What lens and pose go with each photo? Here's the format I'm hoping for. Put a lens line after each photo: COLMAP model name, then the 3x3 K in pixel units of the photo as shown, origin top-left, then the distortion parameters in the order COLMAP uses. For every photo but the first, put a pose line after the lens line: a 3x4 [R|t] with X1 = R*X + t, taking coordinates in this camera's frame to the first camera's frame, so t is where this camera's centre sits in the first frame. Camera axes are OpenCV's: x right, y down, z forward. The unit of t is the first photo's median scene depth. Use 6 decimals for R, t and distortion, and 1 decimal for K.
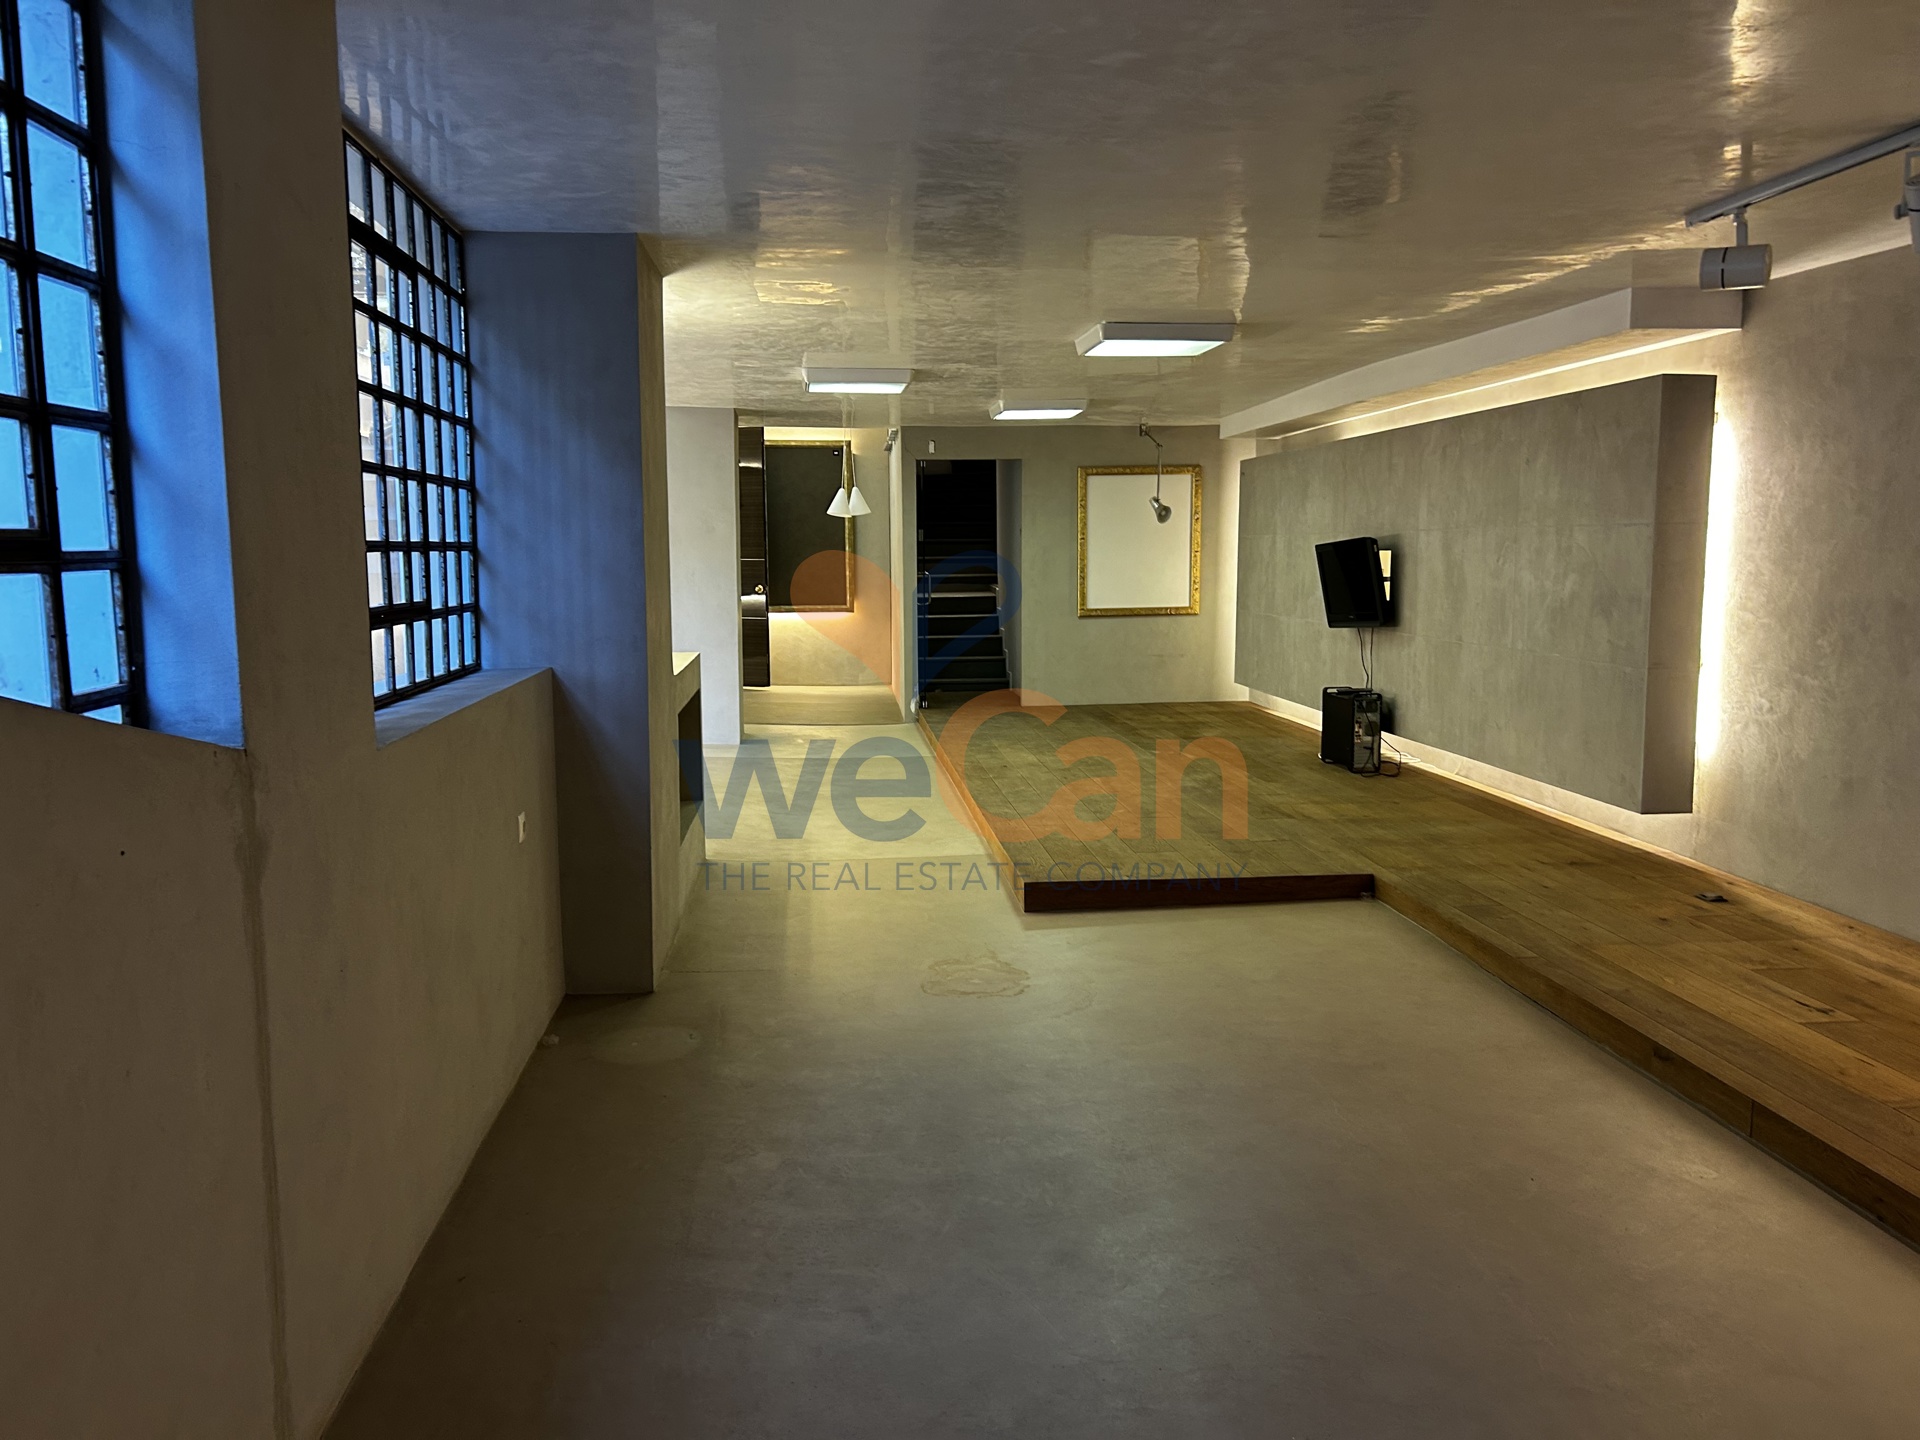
lens RADIAL K [[1448.0, 0, 956.4], [0, 1448.0, 720.7], [0, 0, 1]] dist [0.067214, -0.067120]
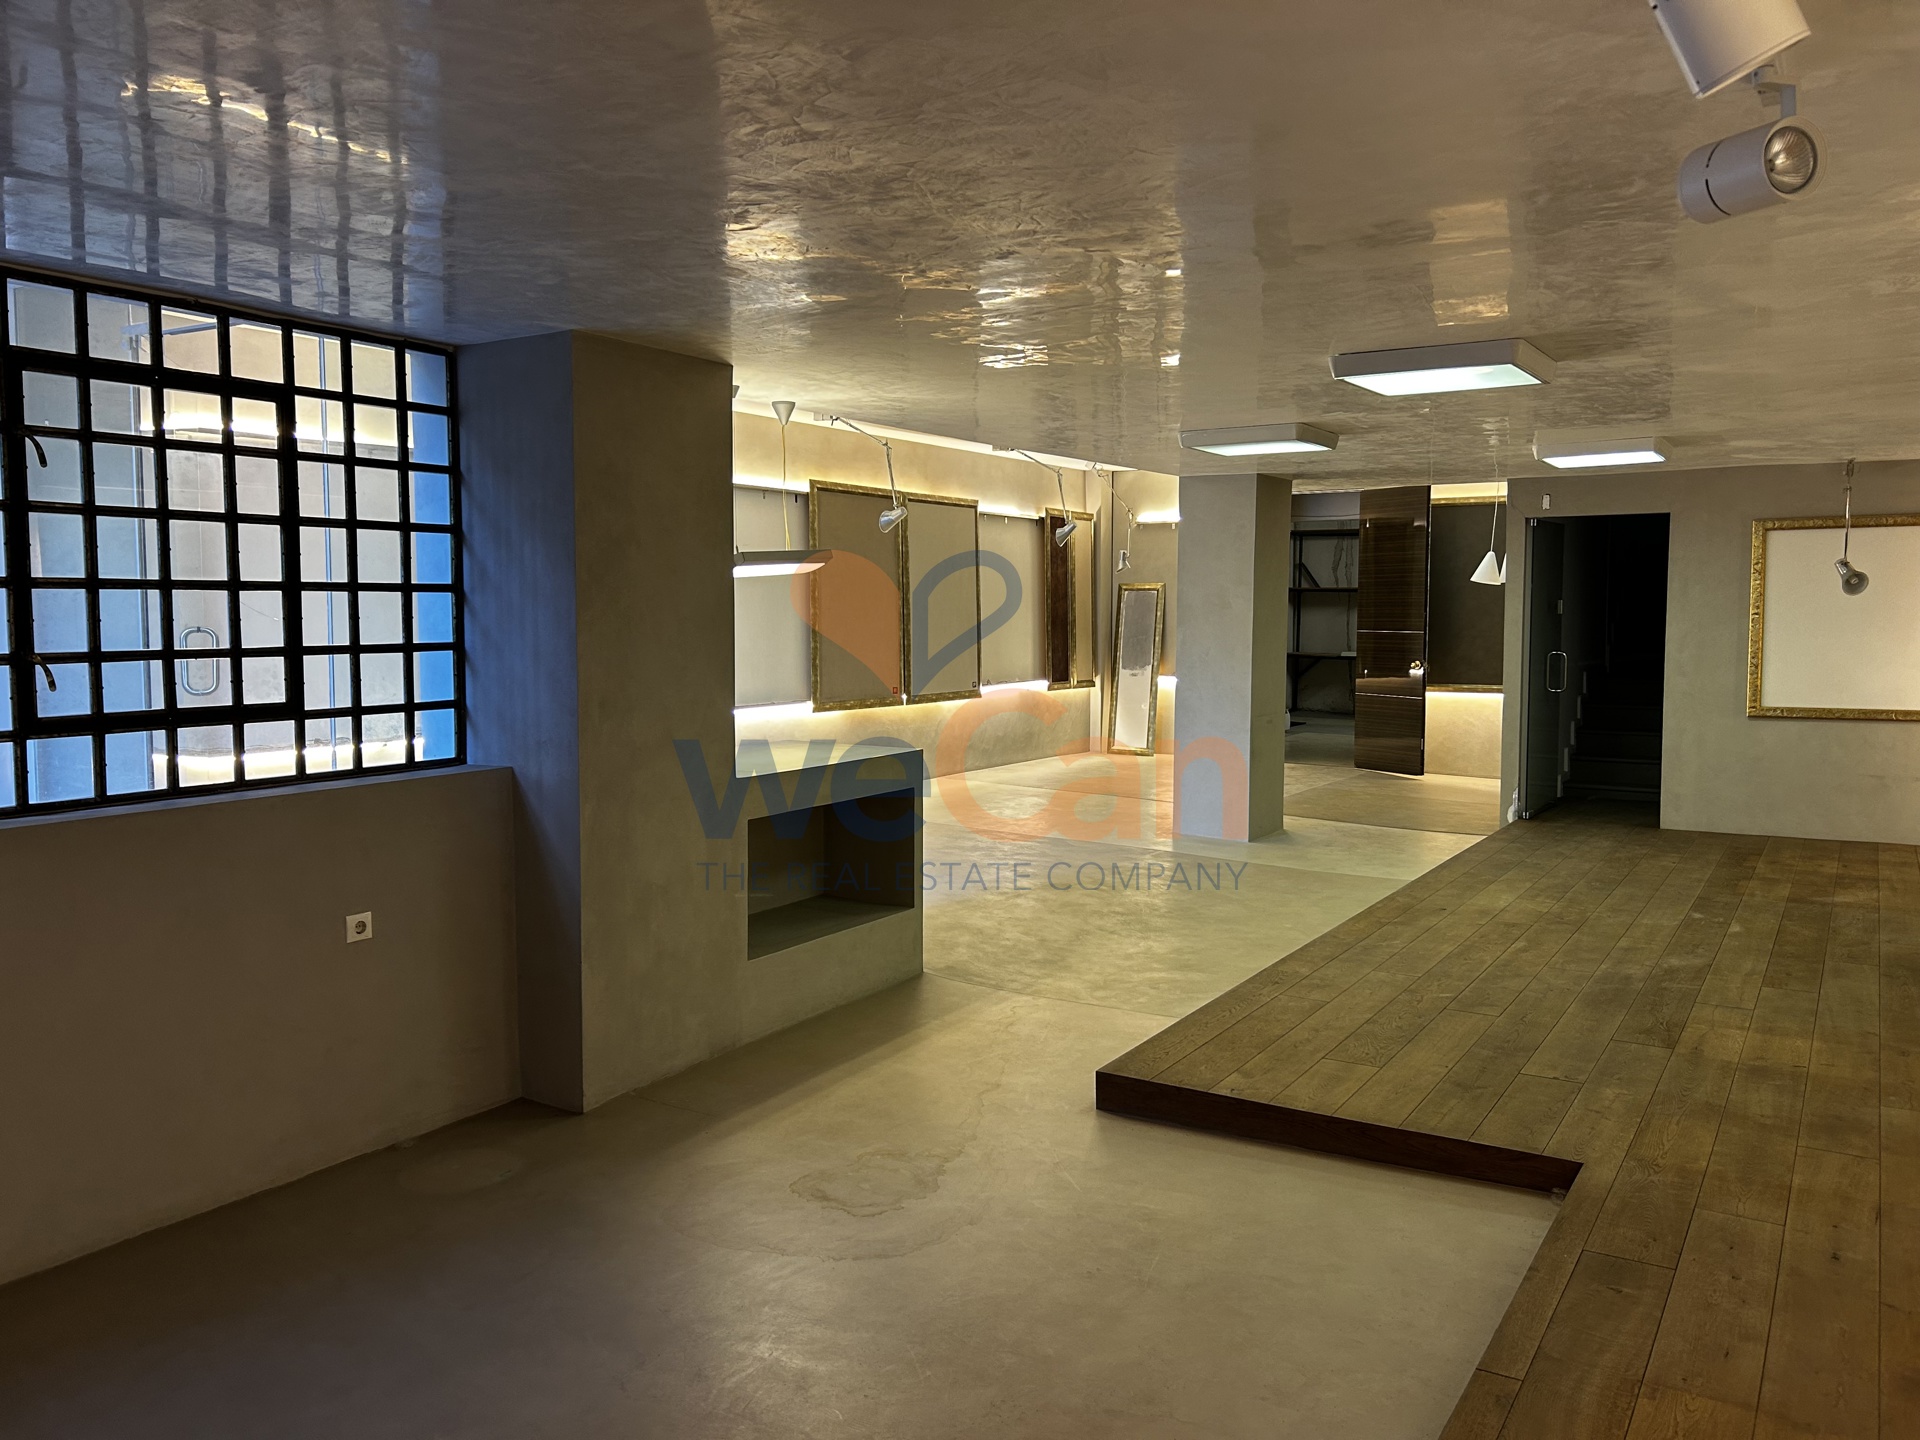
lens RADIAL K [[1448.0, 0, 970.8], [0, 1448.0, 709.0], [0, 0, 1]] dist [0.067214, -0.067120]
pose [[0.797107, 0.047261, -0.601985, 0.487101], [-0.074074, 0.997056, -0.019805, -0.068098], [0.599277, 0.060378, 0.798262, 0.328661]]
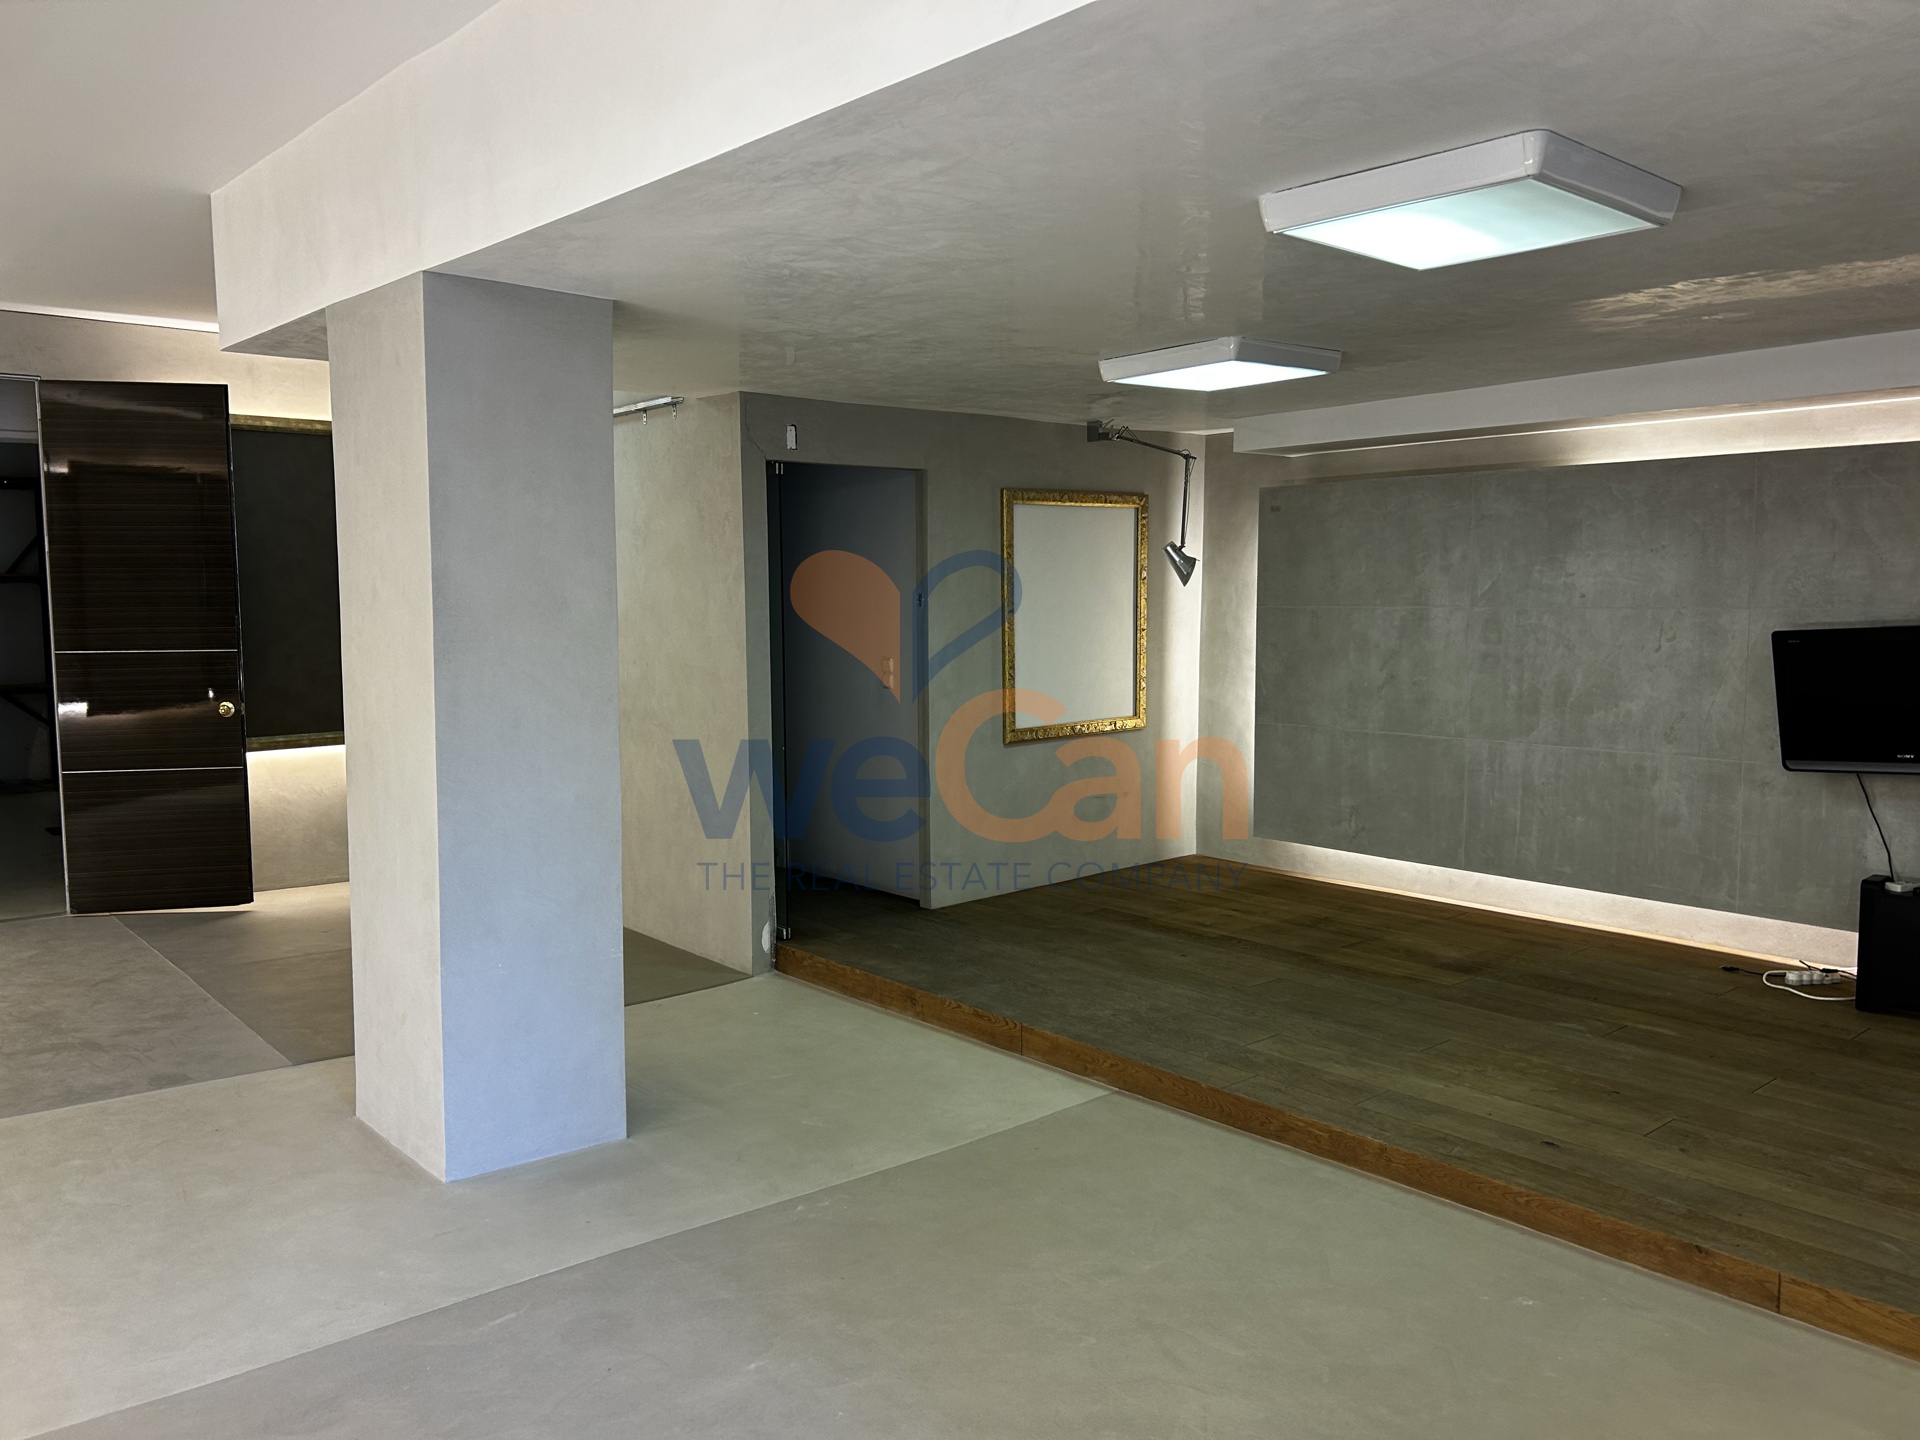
lens RADIAL K [[1448.0, 0, 961.1], [0, 1448.0, 710.2], [0, 0, 1]] dist [0.067214, -0.067120]
pose [[0.812930, -0.048514, 0.580337, -0.586452], [0.070512, 0.997392, -0.015395, -0.170461], [-0.578076, 0.053436, 0.814231, 1.180705]]
